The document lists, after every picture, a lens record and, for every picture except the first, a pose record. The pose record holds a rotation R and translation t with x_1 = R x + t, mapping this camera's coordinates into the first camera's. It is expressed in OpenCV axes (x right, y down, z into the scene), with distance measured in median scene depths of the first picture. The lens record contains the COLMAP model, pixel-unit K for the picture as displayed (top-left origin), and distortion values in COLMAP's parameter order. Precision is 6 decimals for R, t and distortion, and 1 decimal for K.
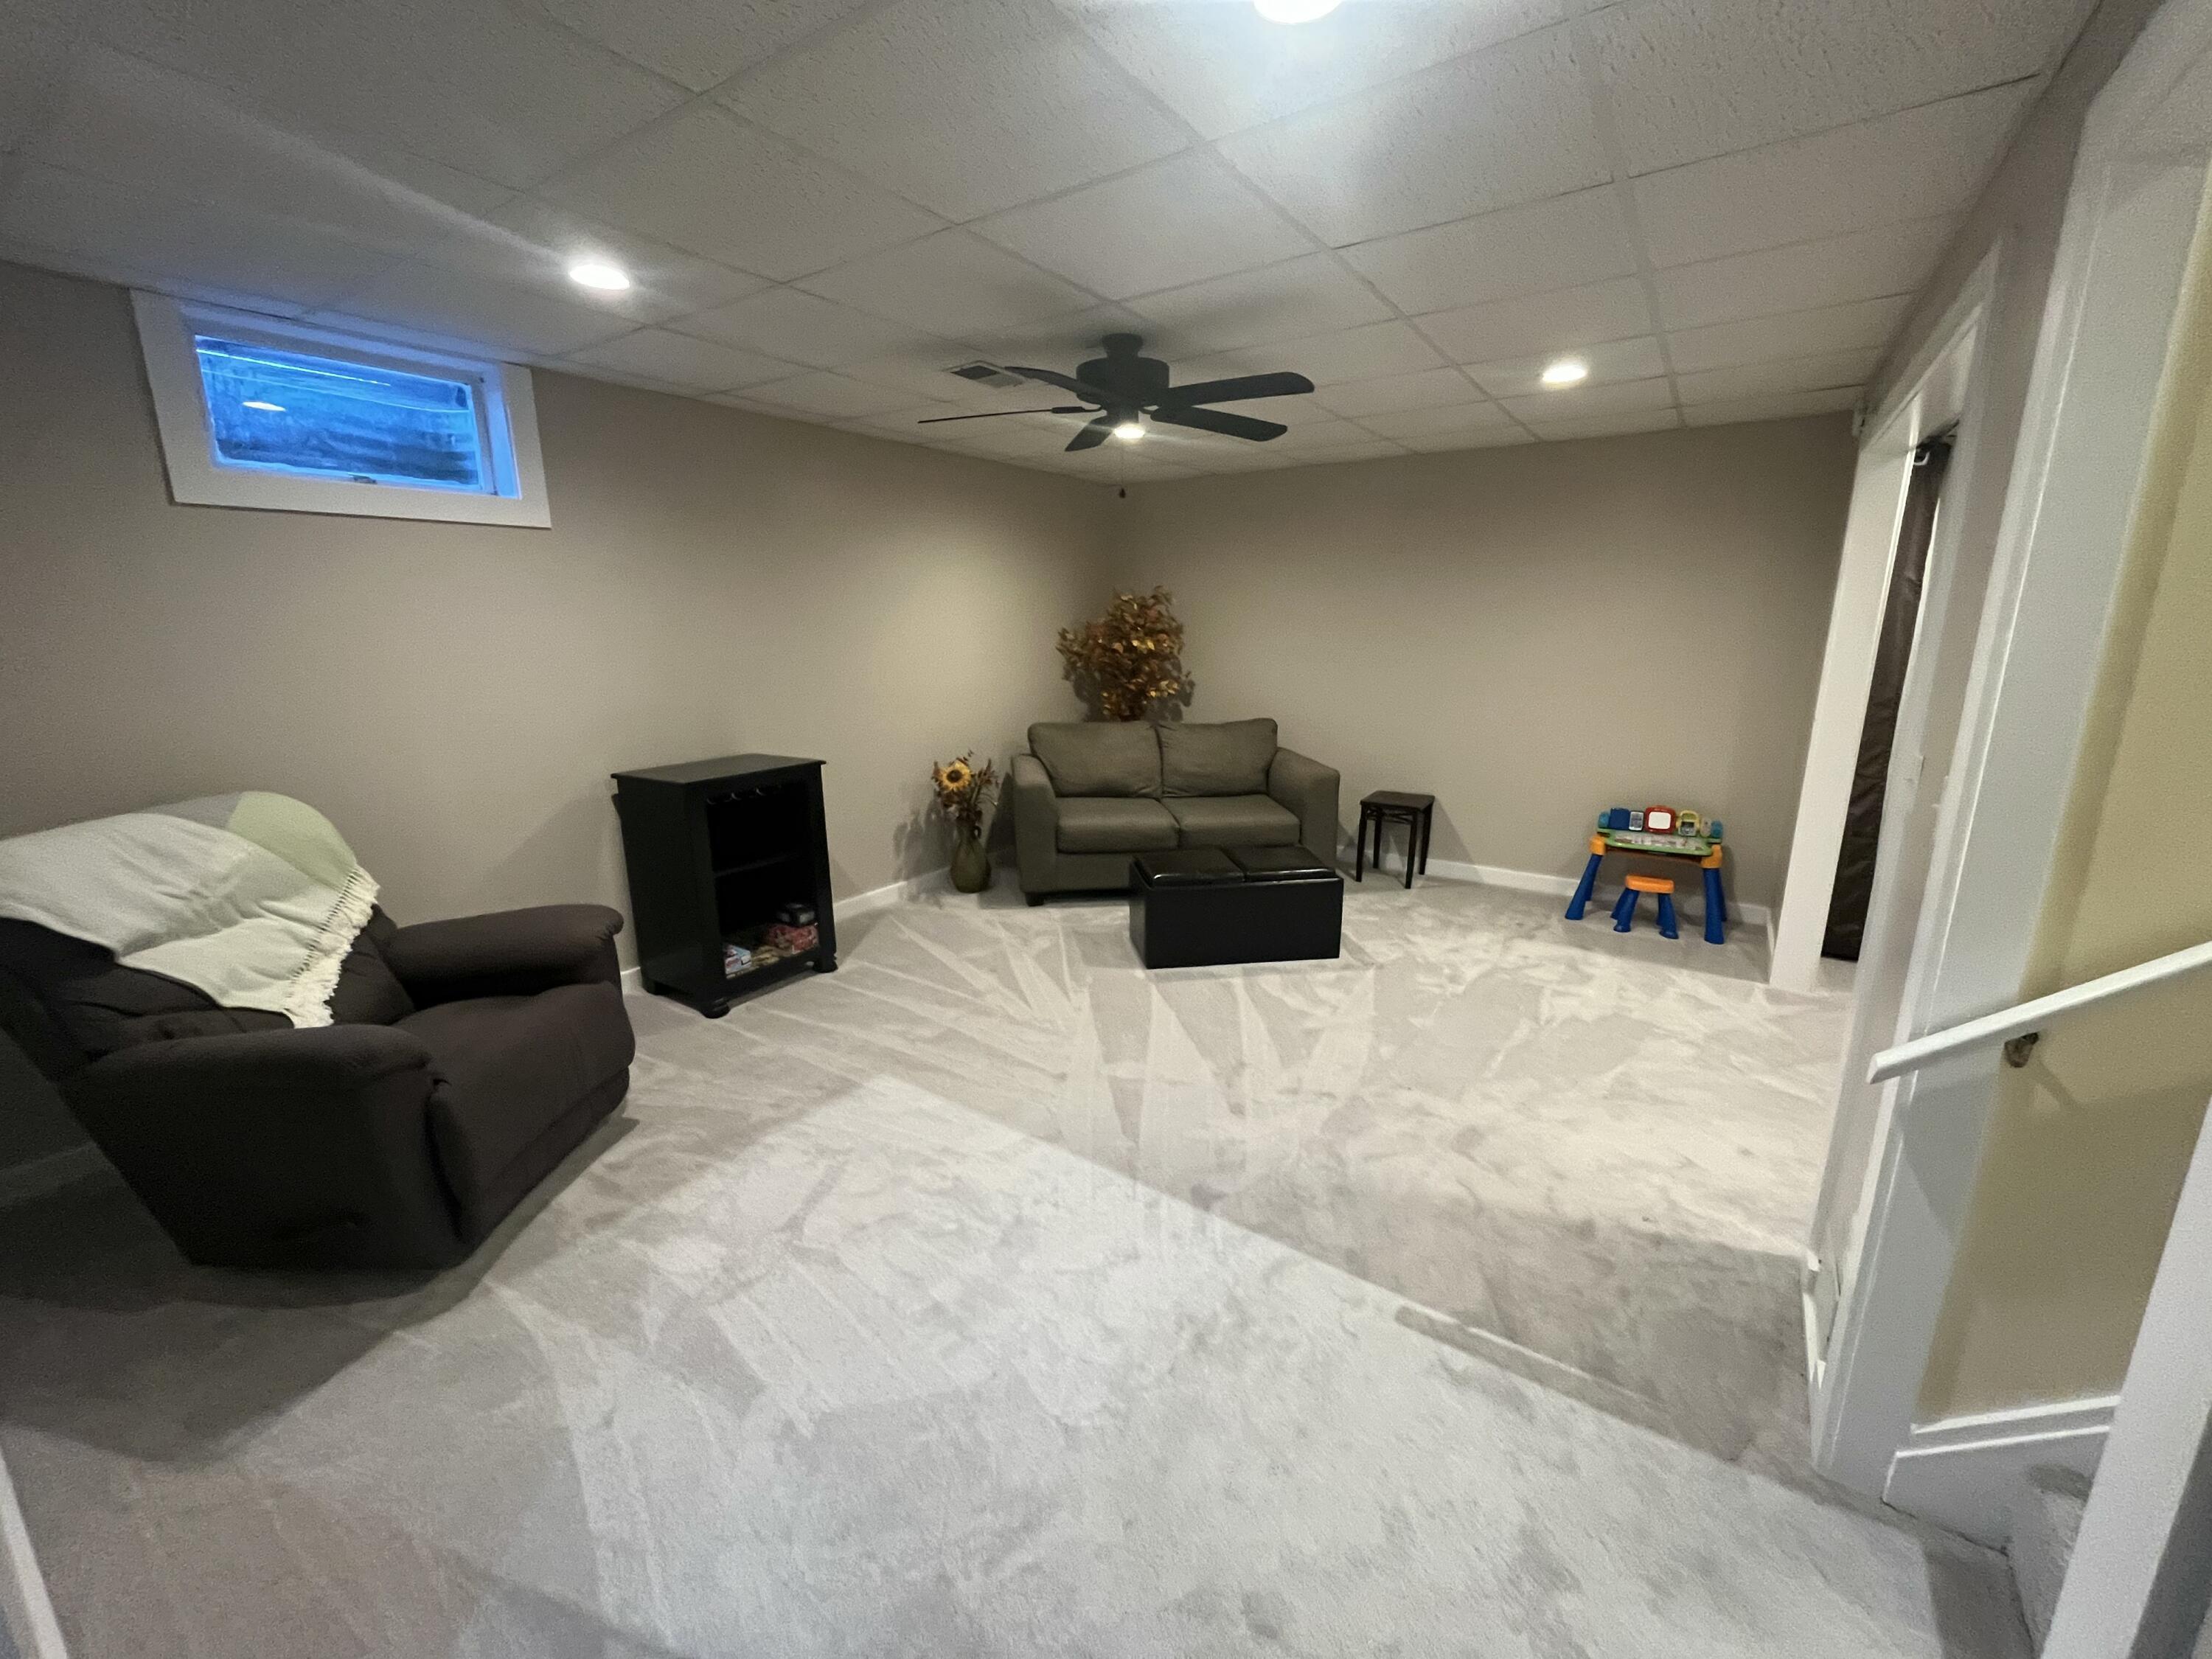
lens RADIAL K [[905.2, 0, 1110.7], [0, 905.2, 815.7], [0, 0, 1]] dist [-0.000059, -0.000230]
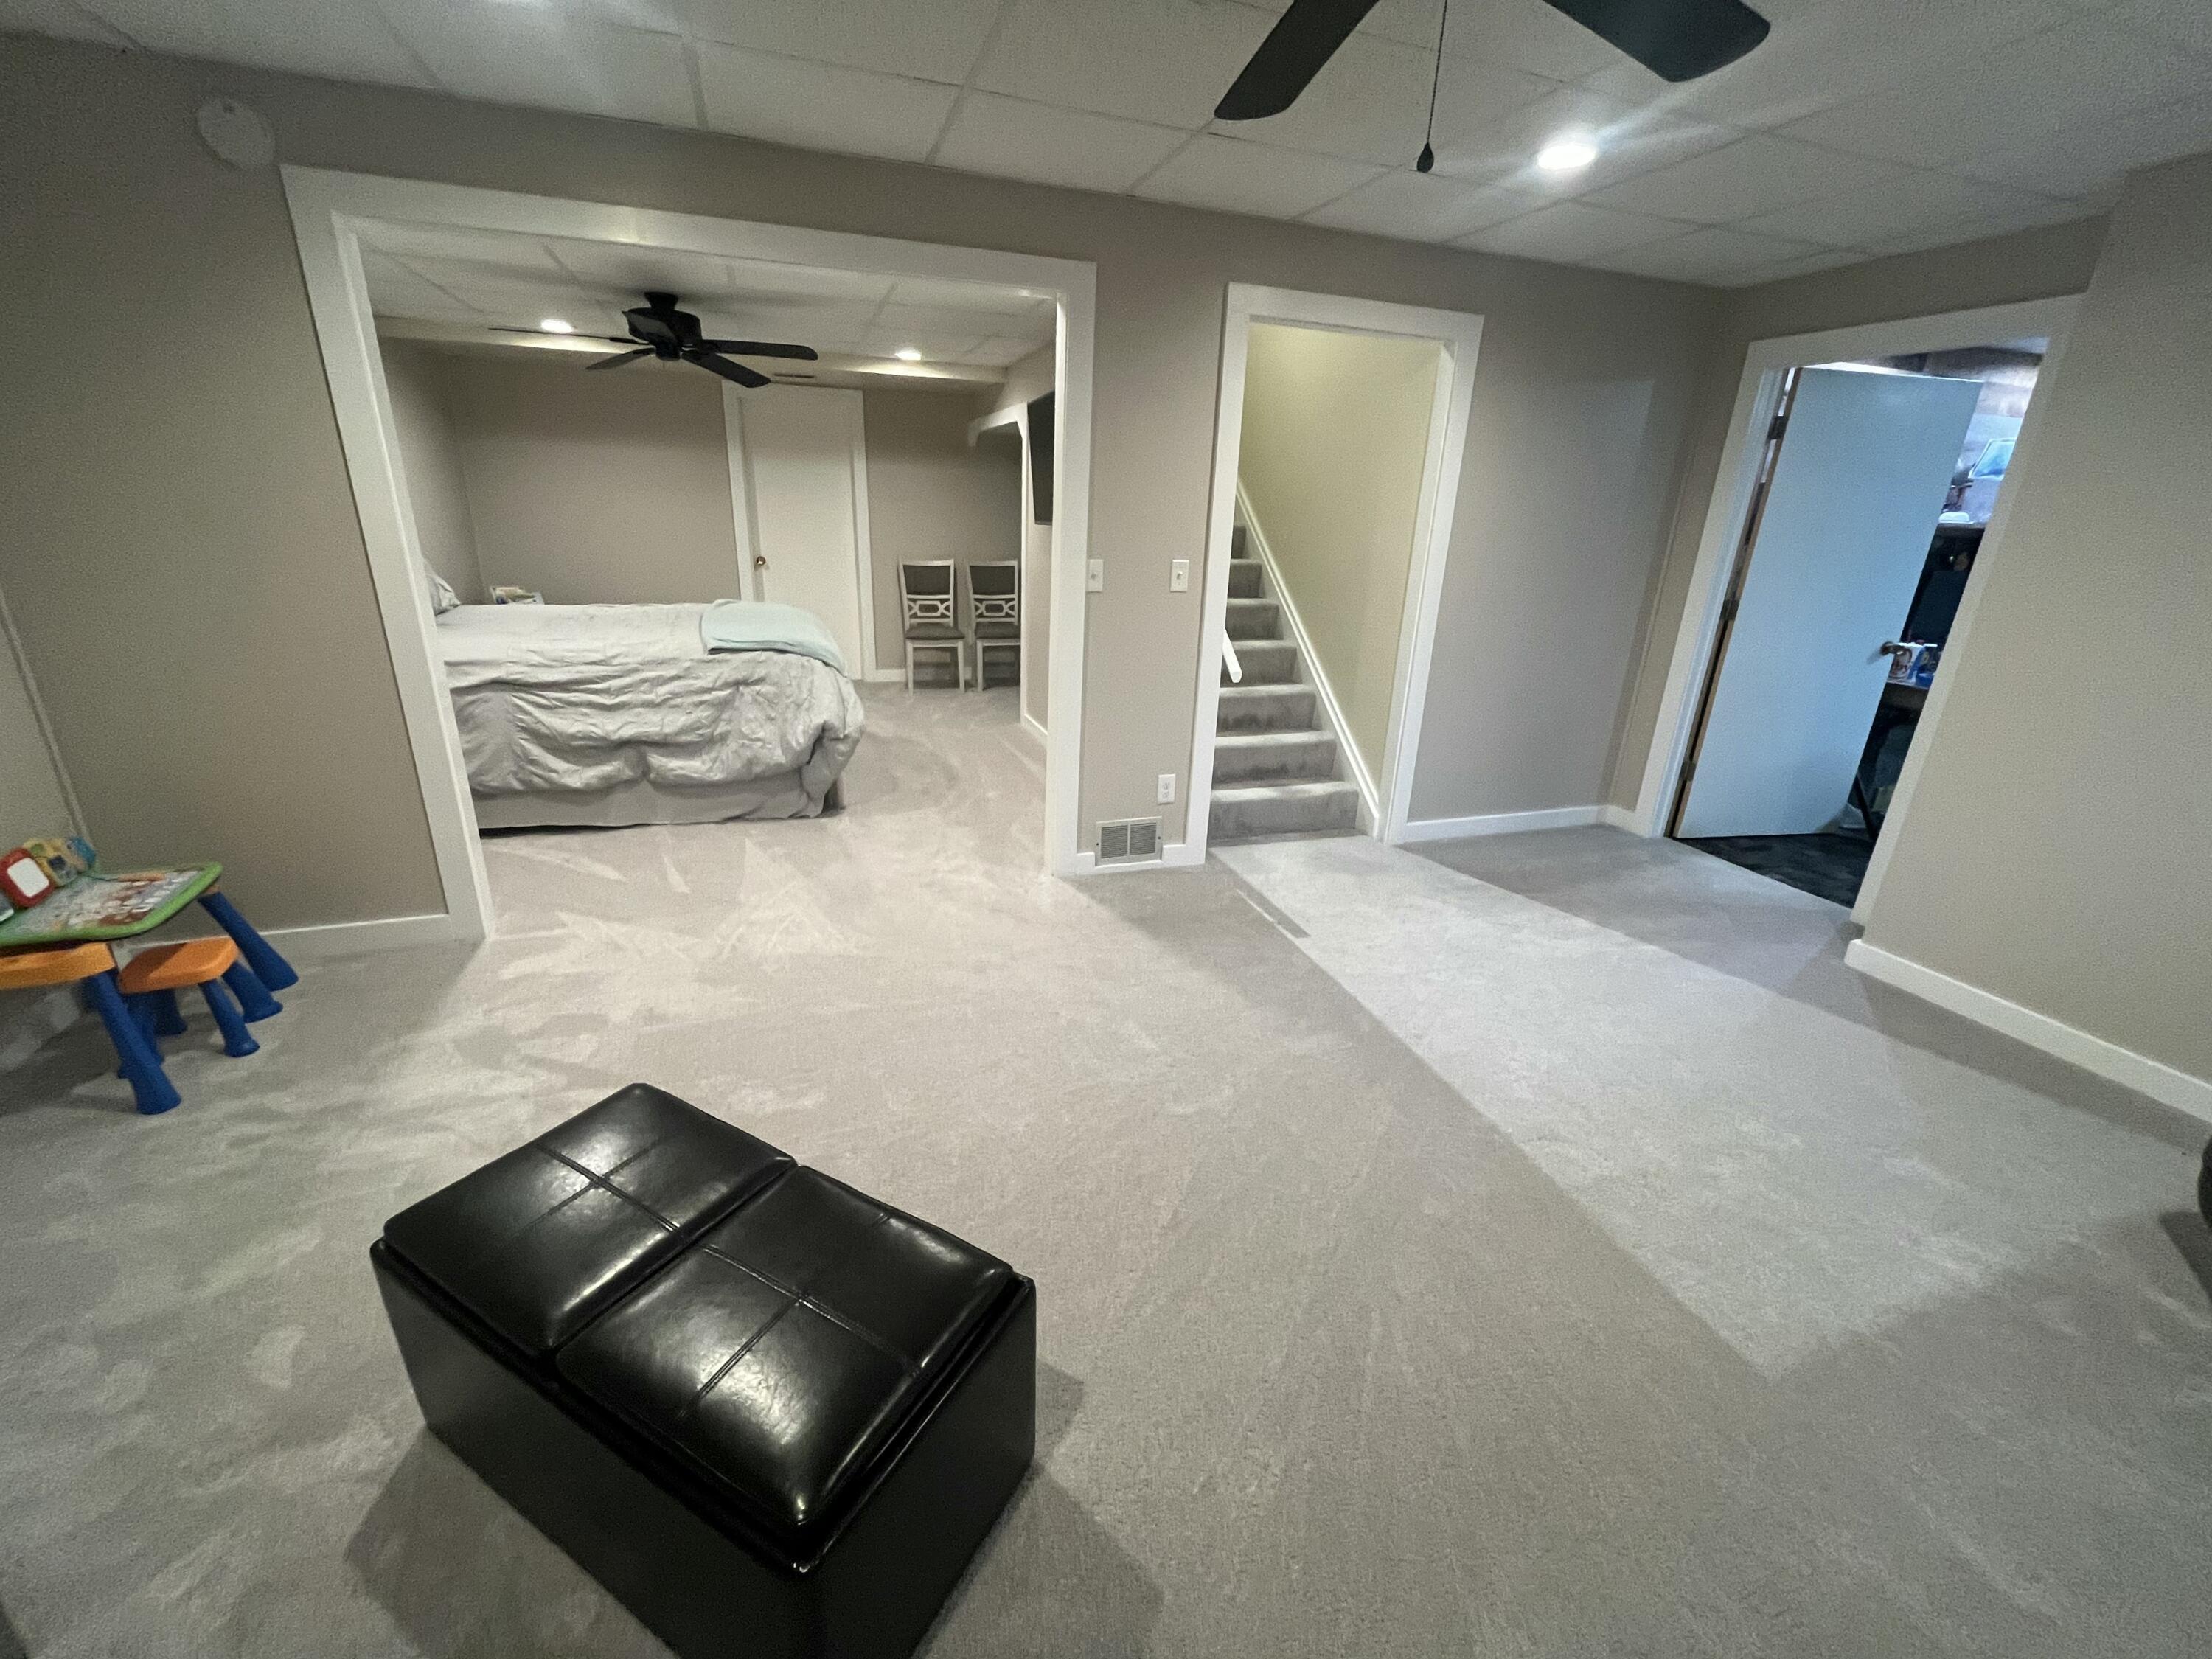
lens RADIAL K [[905.5, 0, 1096.0], [0, 905.5, 824.6], [0, 0, 1]] dist [0.000630, -0.001193]
pose [[-0.796195, -0.224885, 0.561695, -0.129684], [0.103602, 0.863975, 0.492762, -0.239629], [-0.596105, 0.450527, -0.664593, 1.186903]]
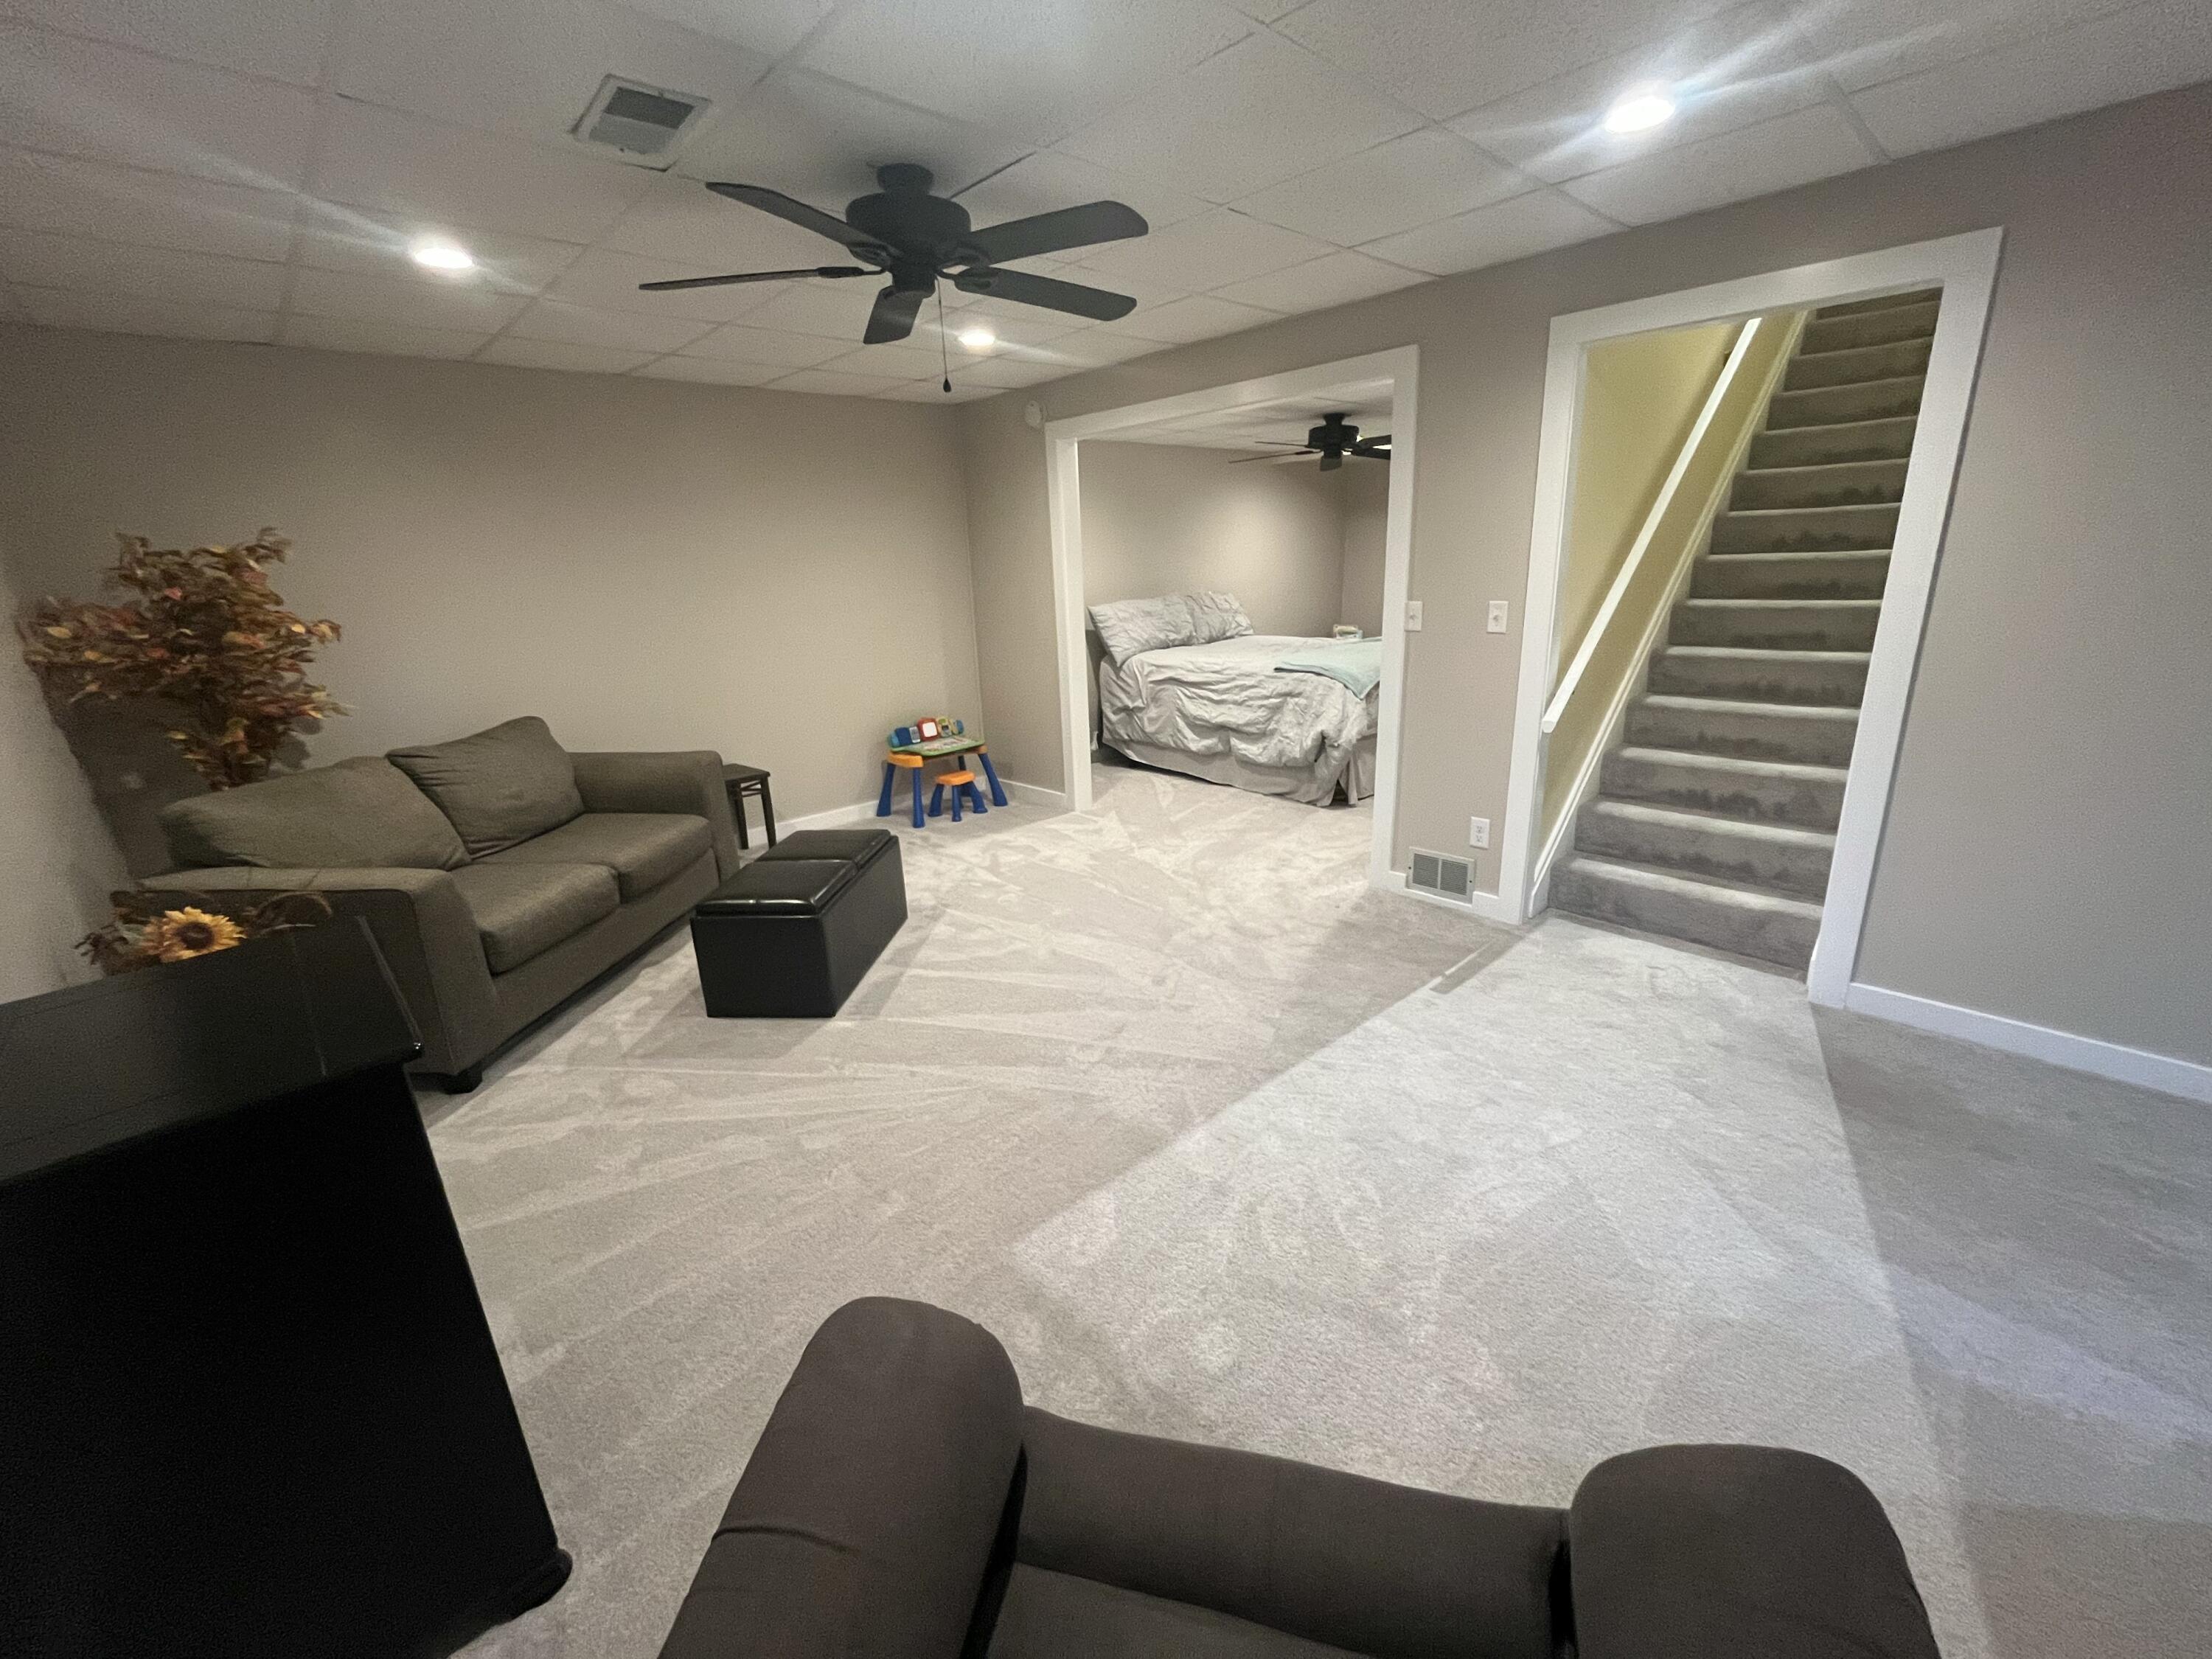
lens RADIAL K [[905.5, 0, 1096.0], [0, 905.5, 824.6], [0, 0, 1]] dist [0.000630, -0.001193]
pose [[0.230578, -0.281978, 0.931301, -0.620805], [0.255829, 0.940988, 0.221571, -0.105622], [-0.938821, 0.187165, 0.289109, 0.569295]]
